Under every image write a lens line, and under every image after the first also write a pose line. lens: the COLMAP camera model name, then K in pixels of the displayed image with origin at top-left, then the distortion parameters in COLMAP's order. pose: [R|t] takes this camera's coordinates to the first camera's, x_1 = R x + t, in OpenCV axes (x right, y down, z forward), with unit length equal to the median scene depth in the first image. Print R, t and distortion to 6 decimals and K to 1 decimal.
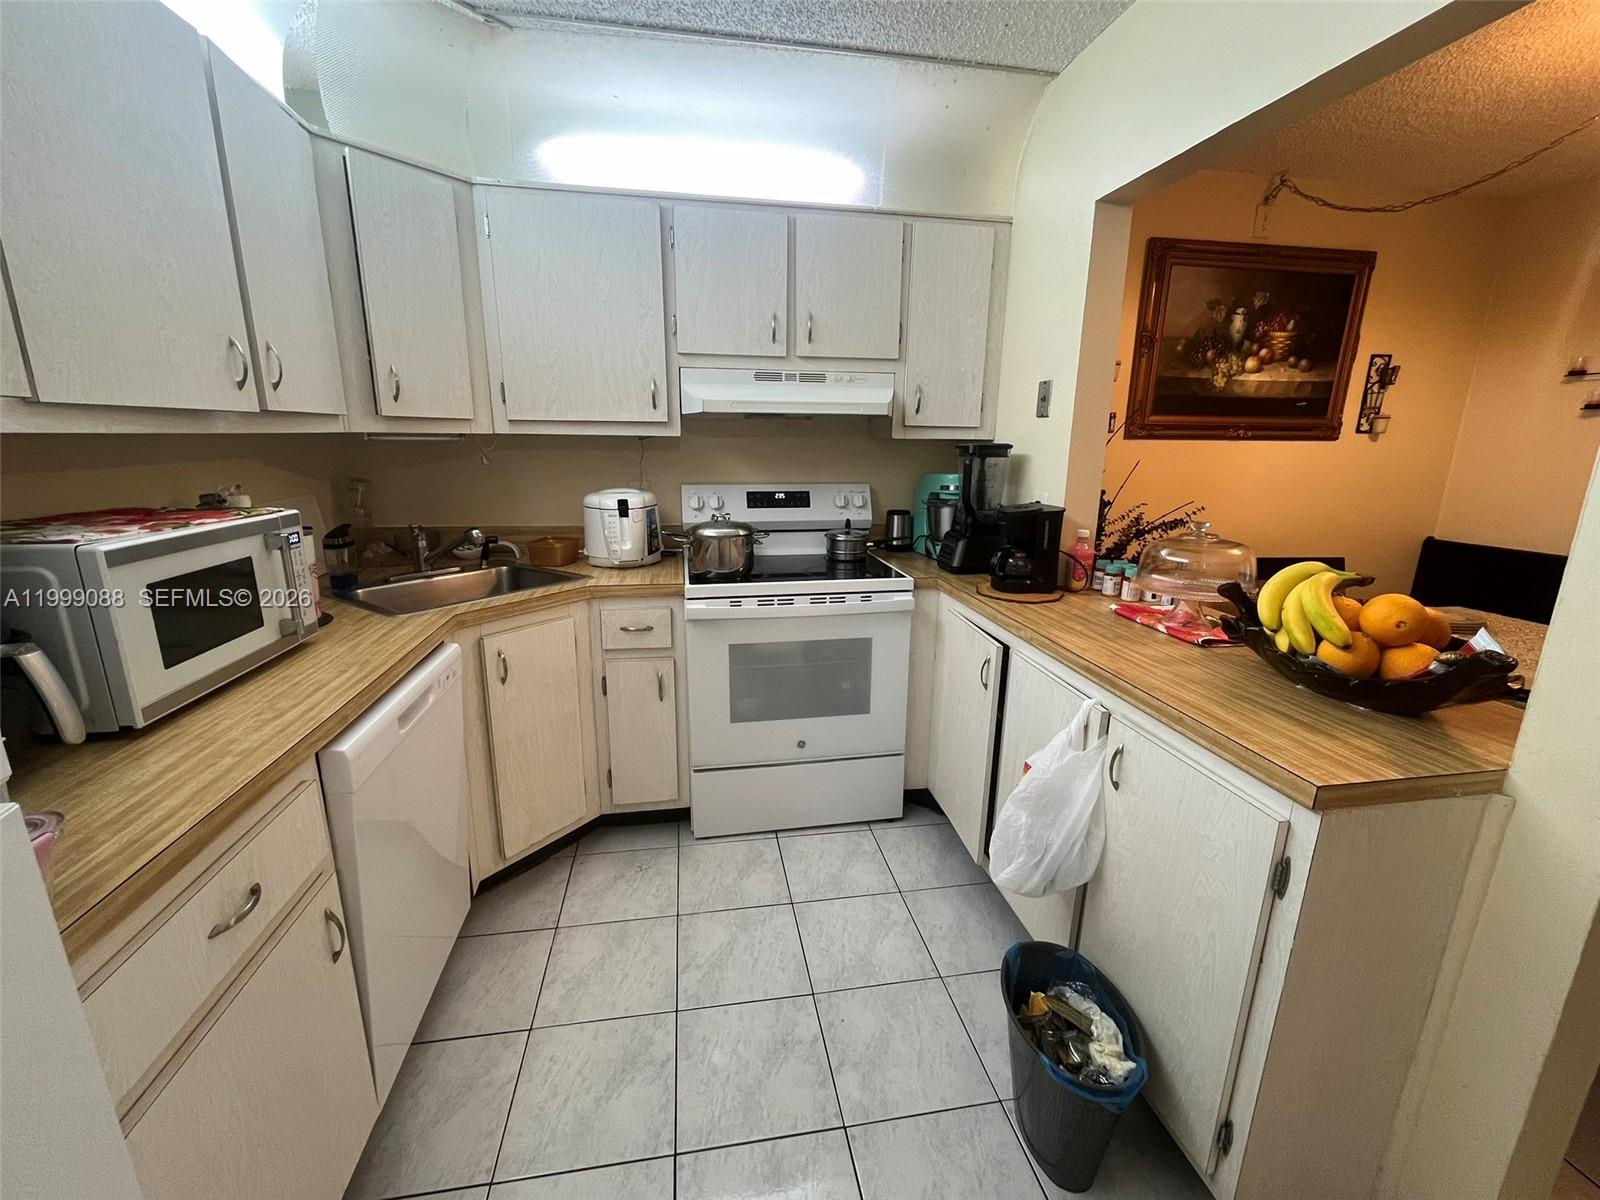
lens RADIAL K [[656.3, 0, 800.0], [0, 656.3, 600.0], [0, 0, 1]] dist [-0.007752, -0.000087]
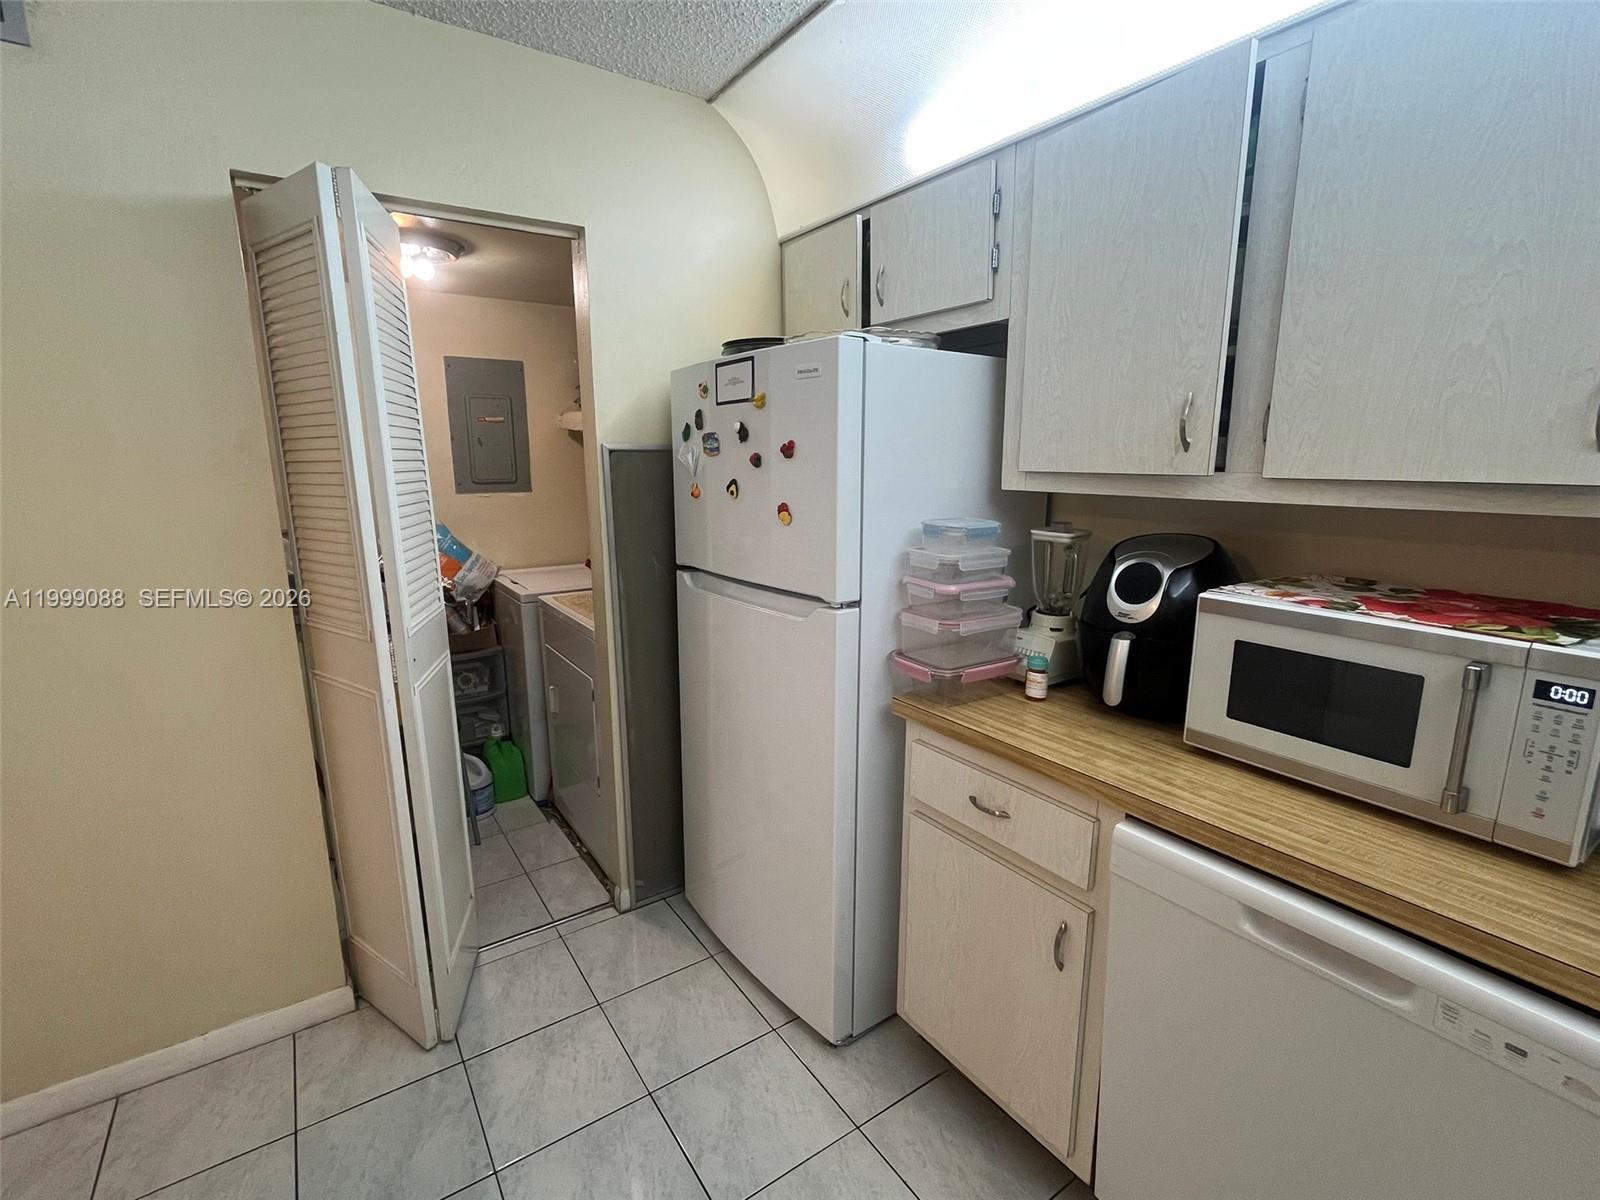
lens RADIAL K [[734.5, 0, 800.0], [0, 734.5, 600.0], [0, 0, 1]] dist [-0.000180, -0.000047]
pose [[-0.909470, 0.078841, -0.408226, 0.058472], [-0.100751, 0.910801, 0.400362, -0.176314], [0.403377, 0.405247, -0.820403, 0.587771]]
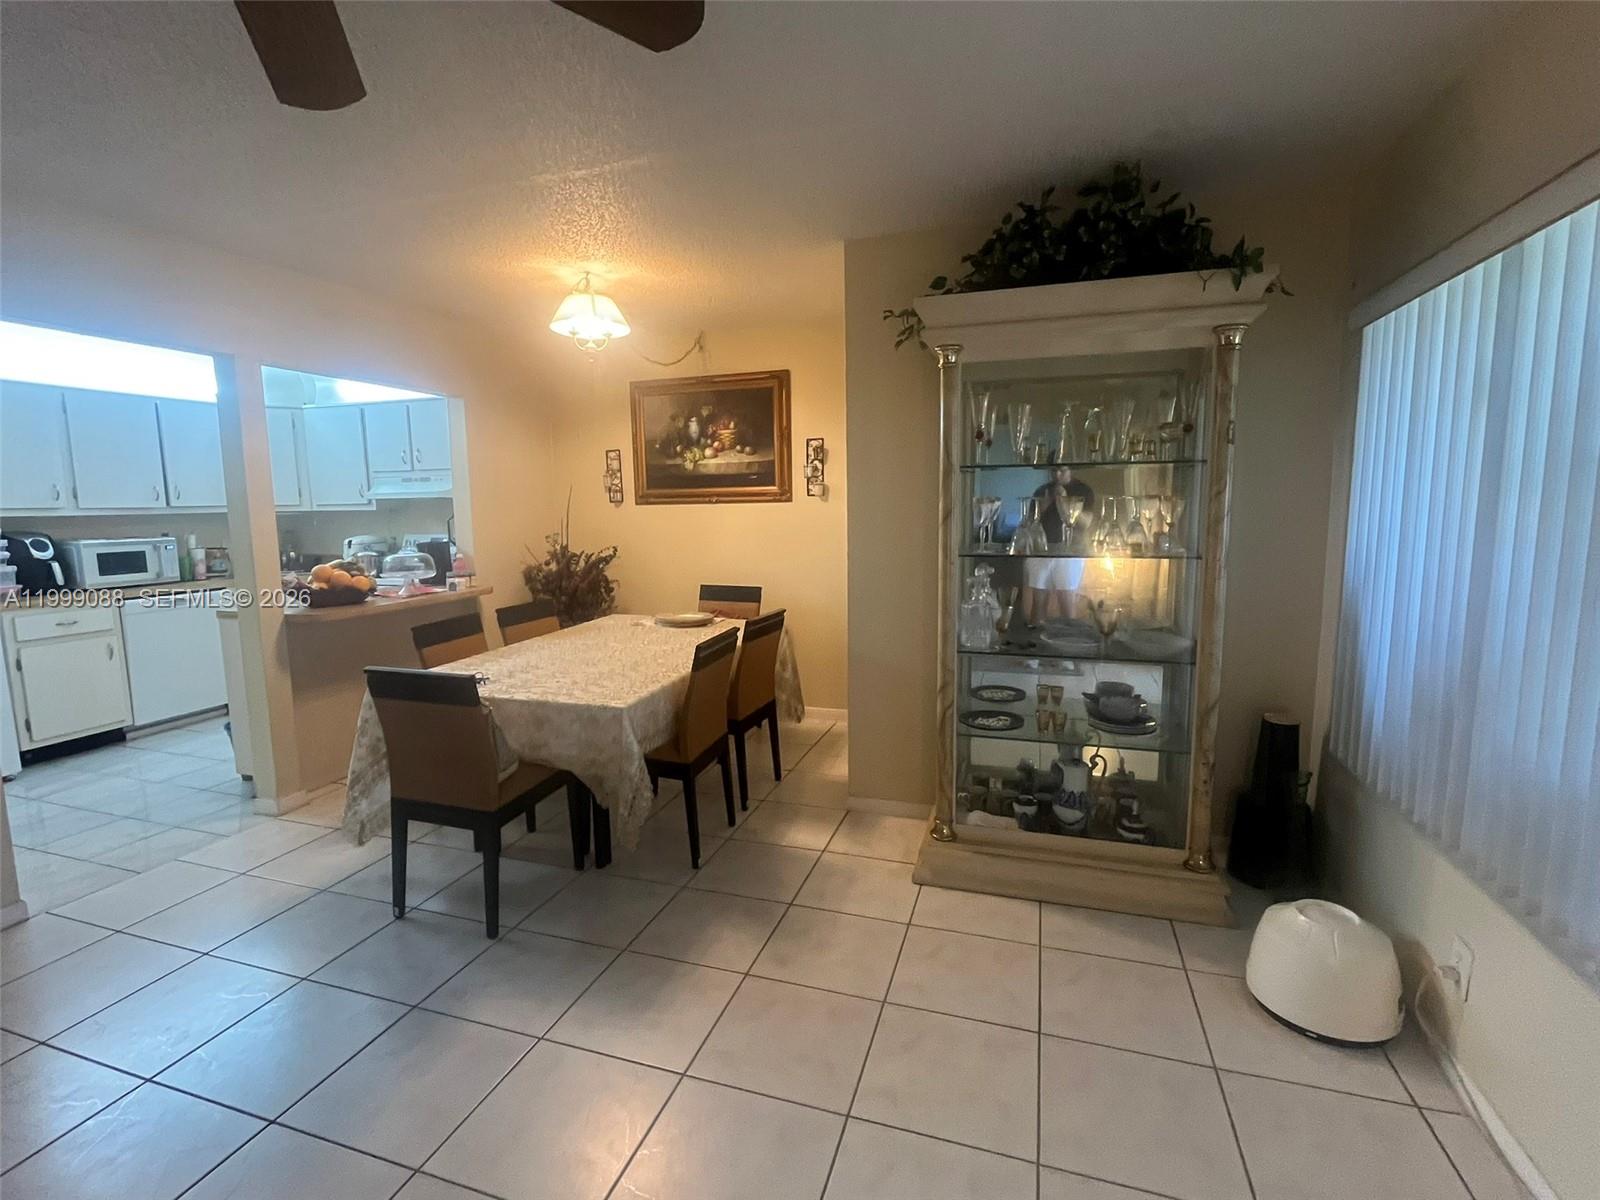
lens RADIAL K [[755.7, 0, 800.0], [0, 755.7, 600.0], [0, 0, 1]] dist [-0.001086, -0.000284]
pose [[0.884712, 0.039875, -0.464430, 1.704039], [-0.087830, 0.992748, -0.082077, 0.088499], [0.457789, 0.113406, 0.881798, -0.366832]]
